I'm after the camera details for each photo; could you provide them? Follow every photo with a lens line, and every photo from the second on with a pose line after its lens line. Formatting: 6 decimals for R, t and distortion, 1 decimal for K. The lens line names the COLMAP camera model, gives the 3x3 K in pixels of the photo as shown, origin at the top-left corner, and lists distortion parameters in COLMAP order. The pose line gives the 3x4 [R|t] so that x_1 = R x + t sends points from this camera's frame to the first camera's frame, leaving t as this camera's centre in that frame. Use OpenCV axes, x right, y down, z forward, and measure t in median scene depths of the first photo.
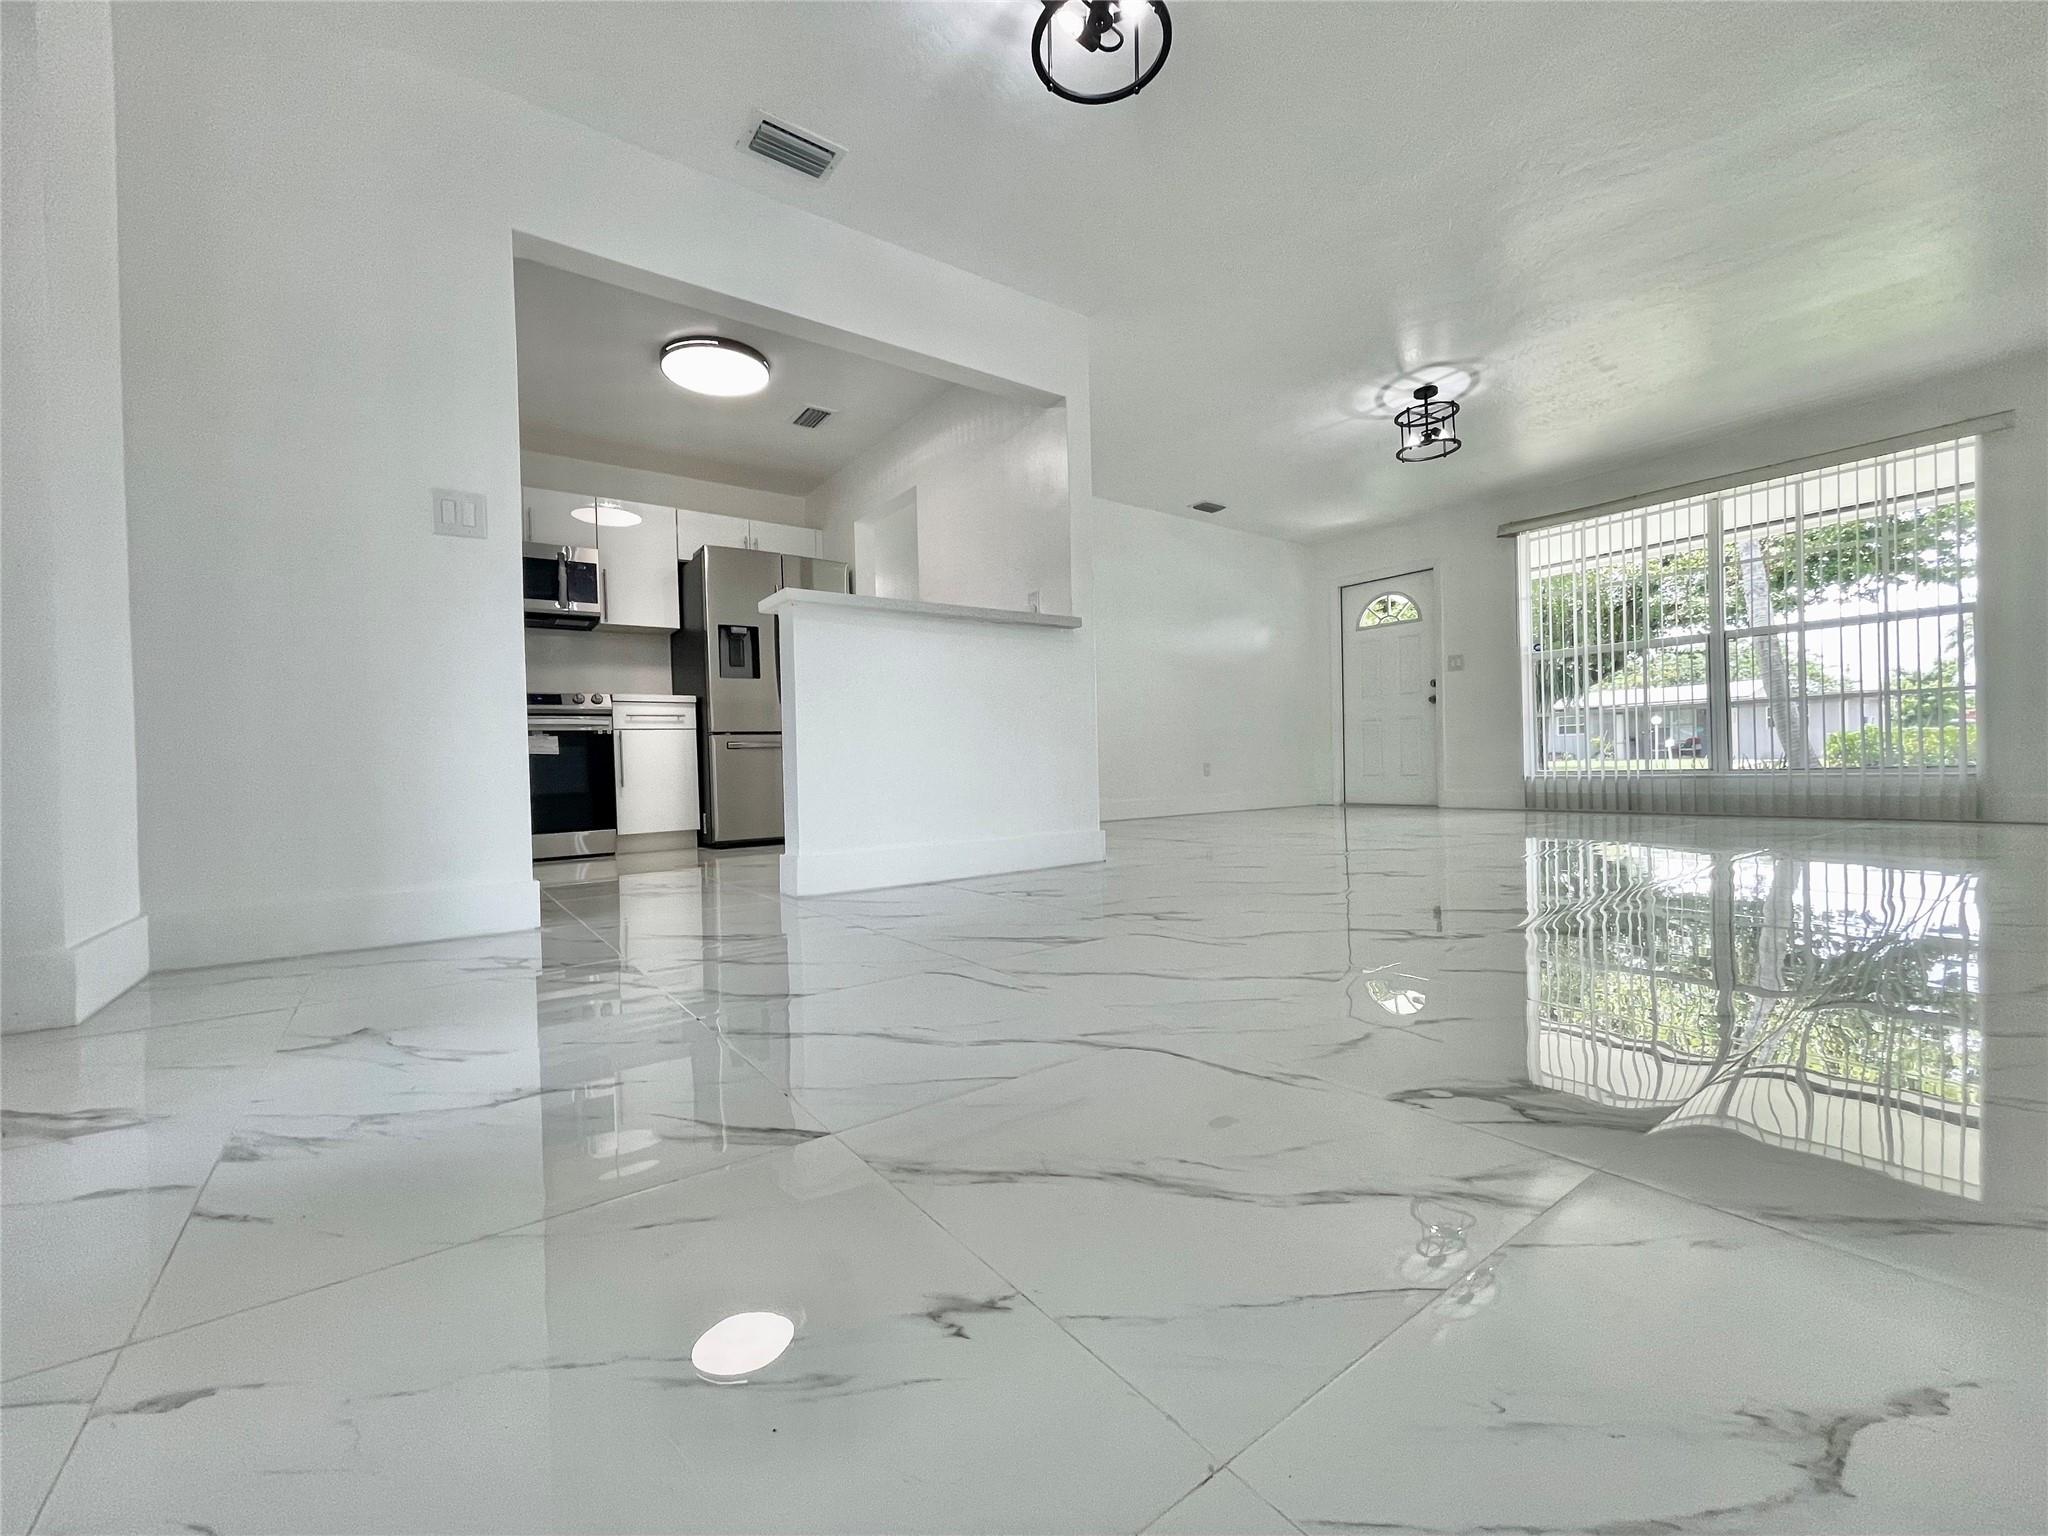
lens RADIAL K [[830.1, 0, 1021.0], [0, 830.1, 765.6], [0, 0, 1]] dist [0.000244, 0.000573]
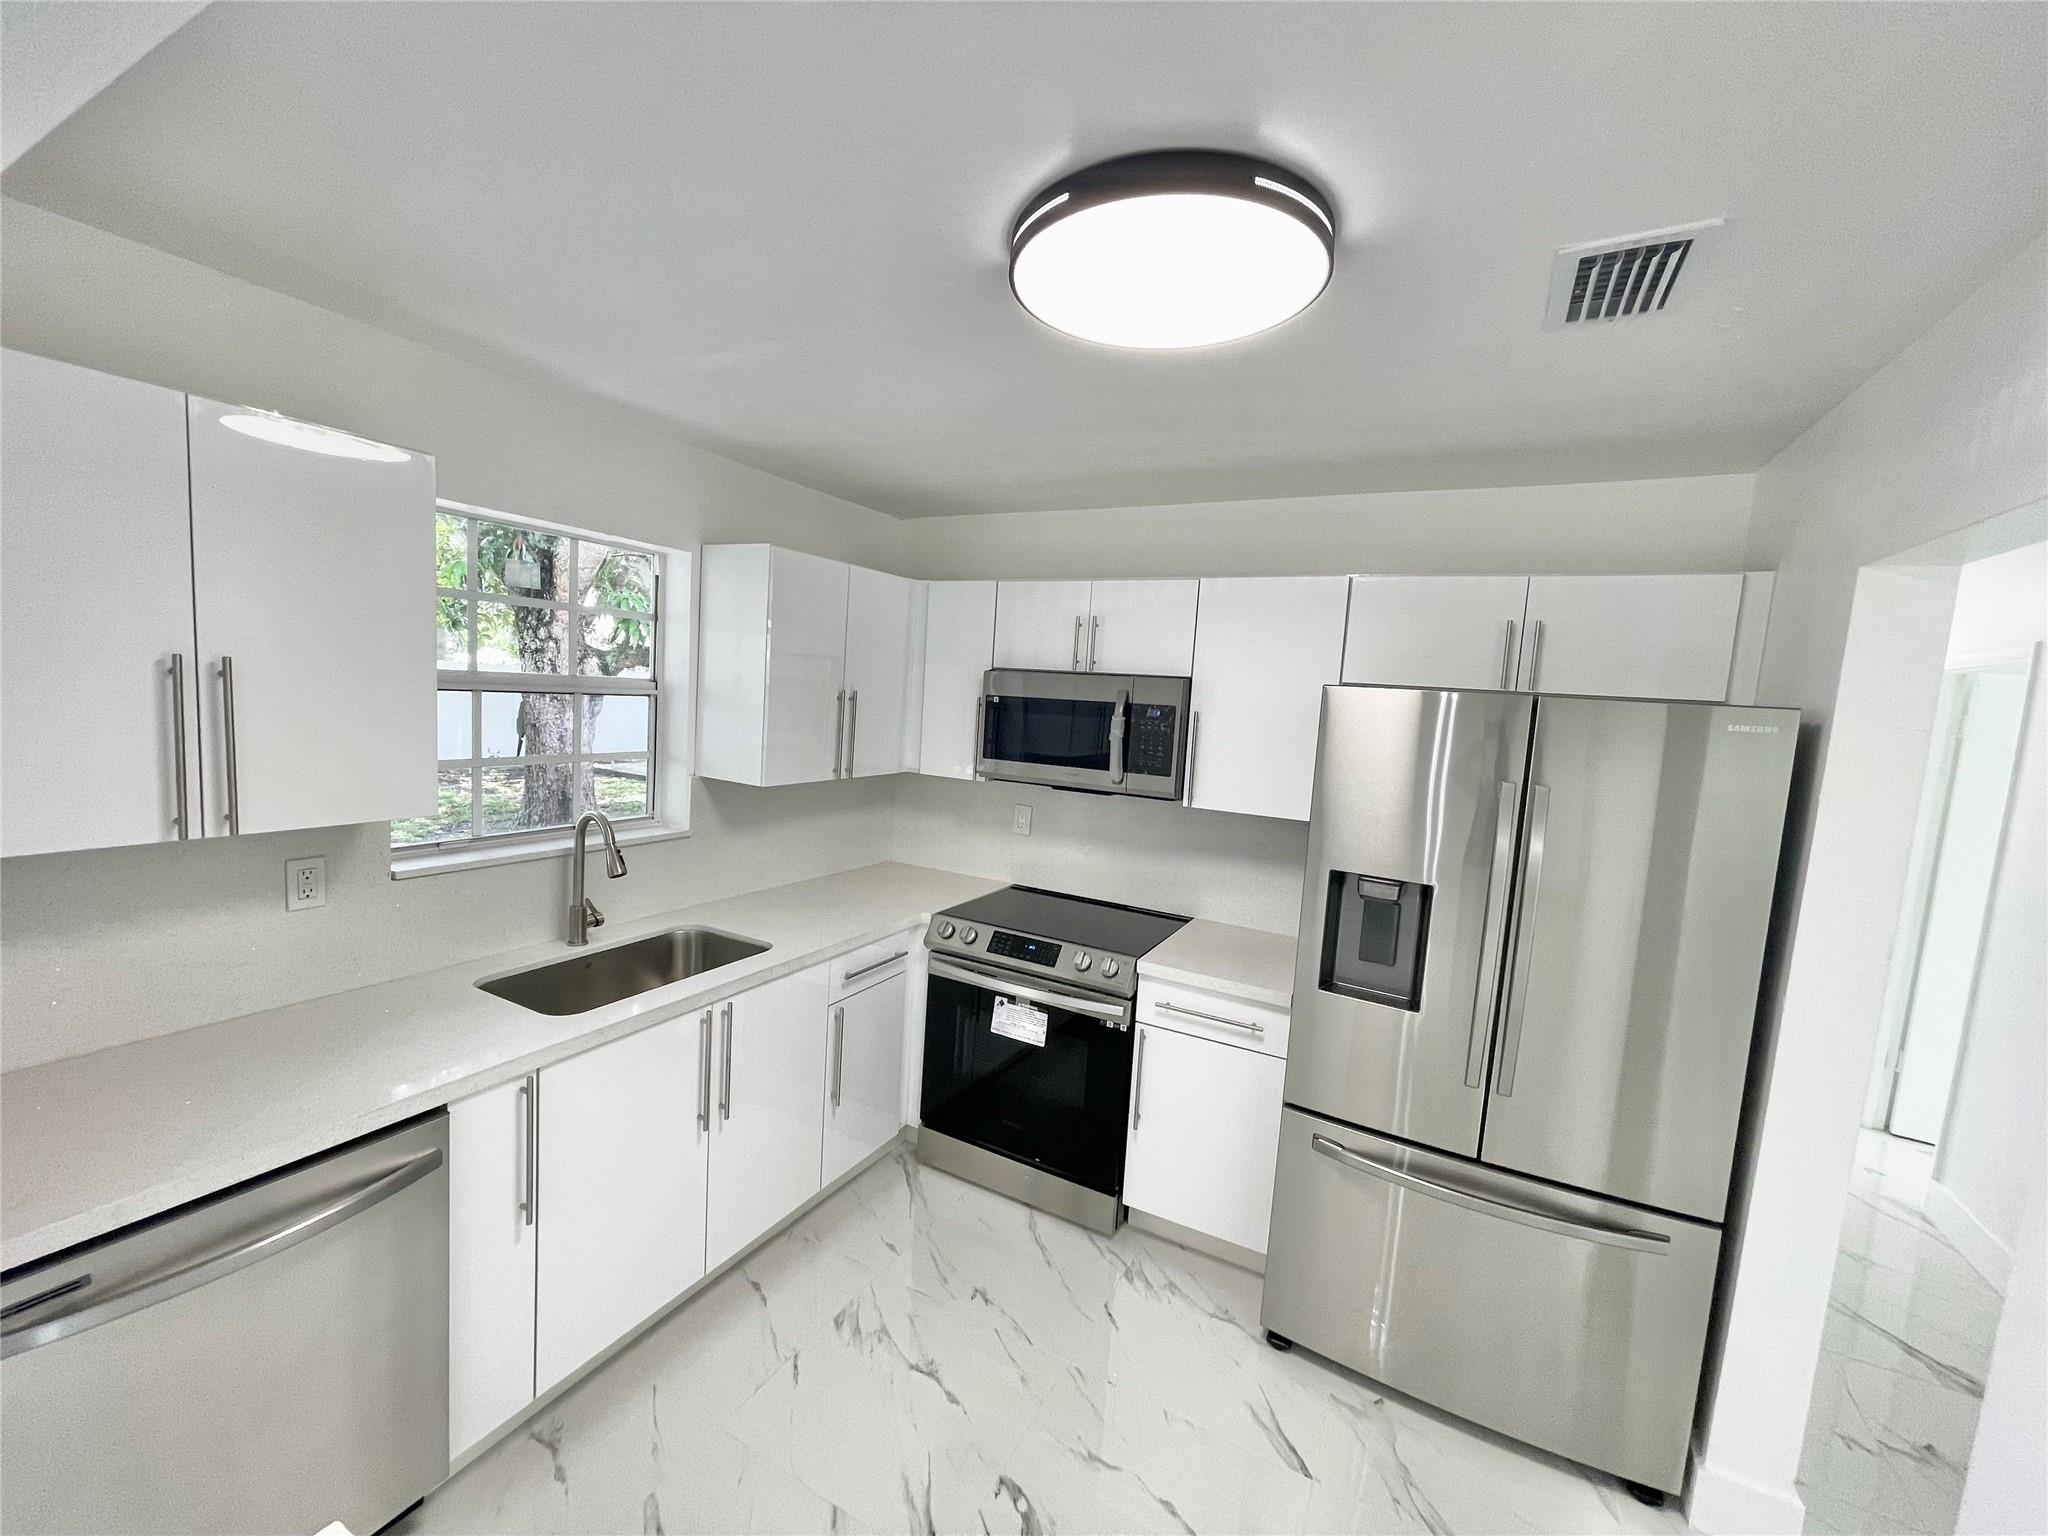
lens RADIAL K [[830.1, 0, 1016.0], [0, 830.1, 771.2], [0, 0, 1]] dist [0.000244, 0.000573]
pose [[0.456660, 0.141240, -0.878358, -0.073039], [-0.086415, 0.989691, 0.114214, -0.263526], [0.885435, 0.023746, 0.464157, 0.679161]]
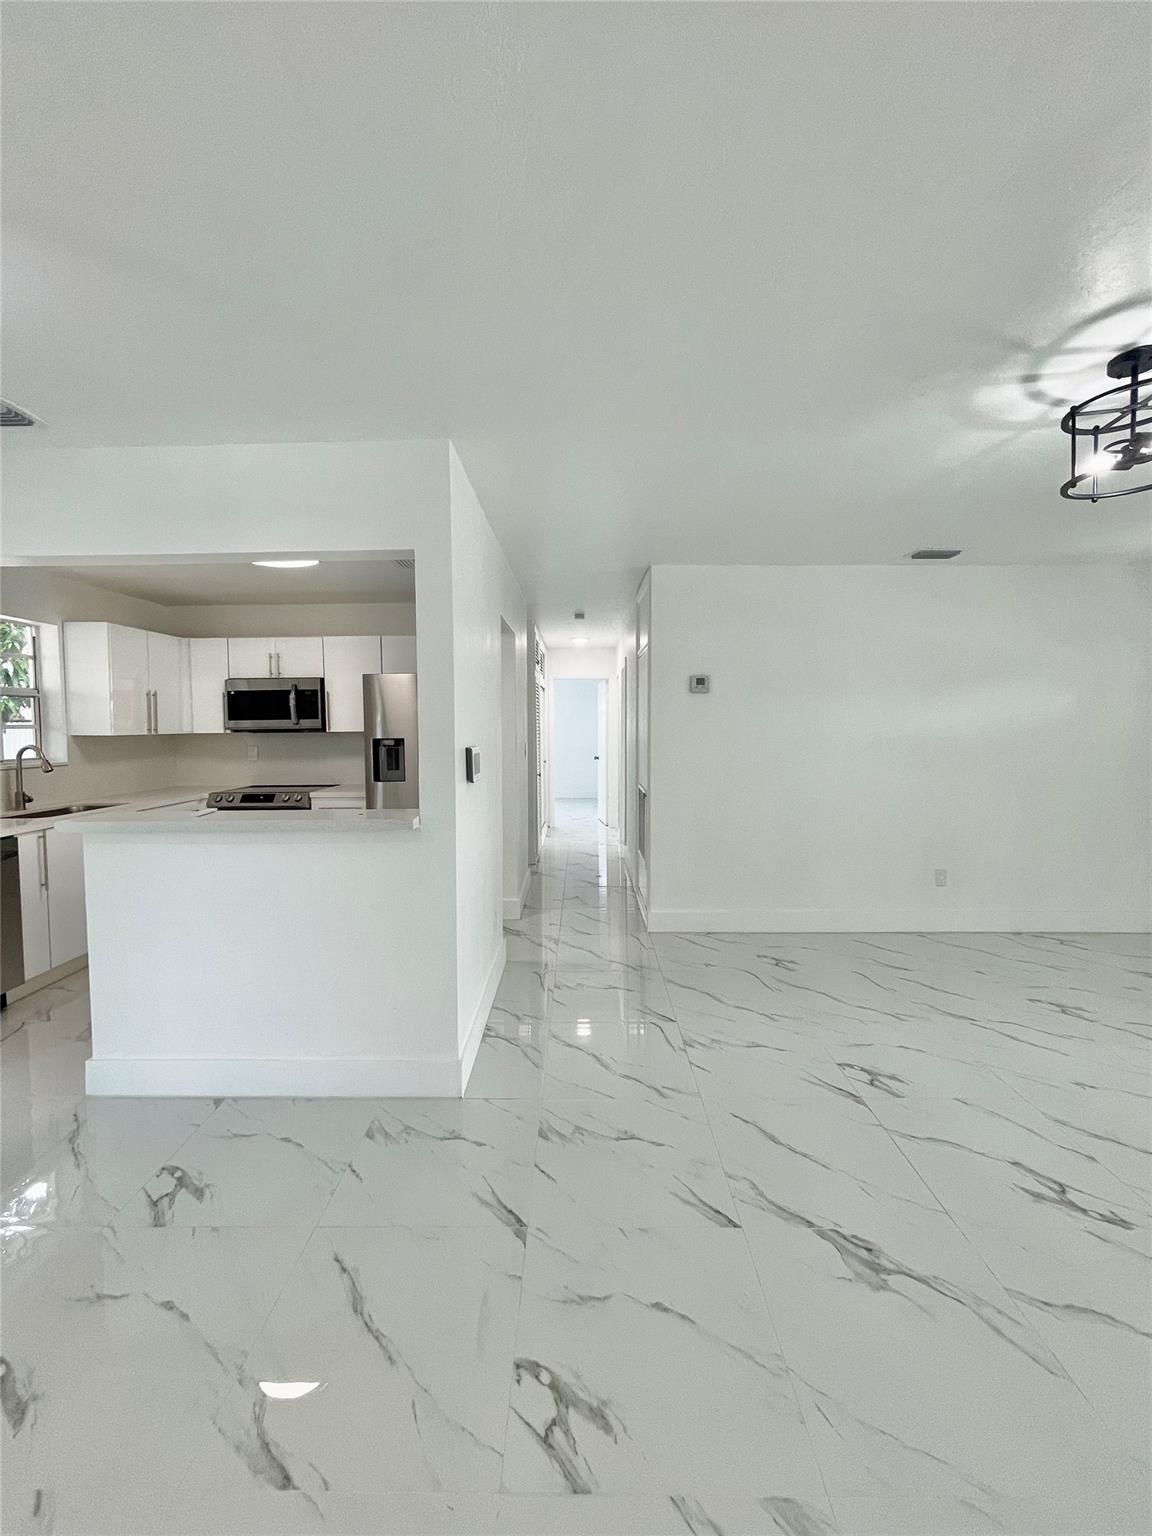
lens RADIAL K [[622.6, 0, 566.5], [0, 622.6, 760.5], [0, 0, 1]] dist [0.000244, 0.000573]
pose [[0.811727, 0.051267, -0.581783, 0.406333], [-0.020201, 0.998008, 0.059759, -0.204907], [0.583688, -0.036755, 0.811146, 0.442777]]
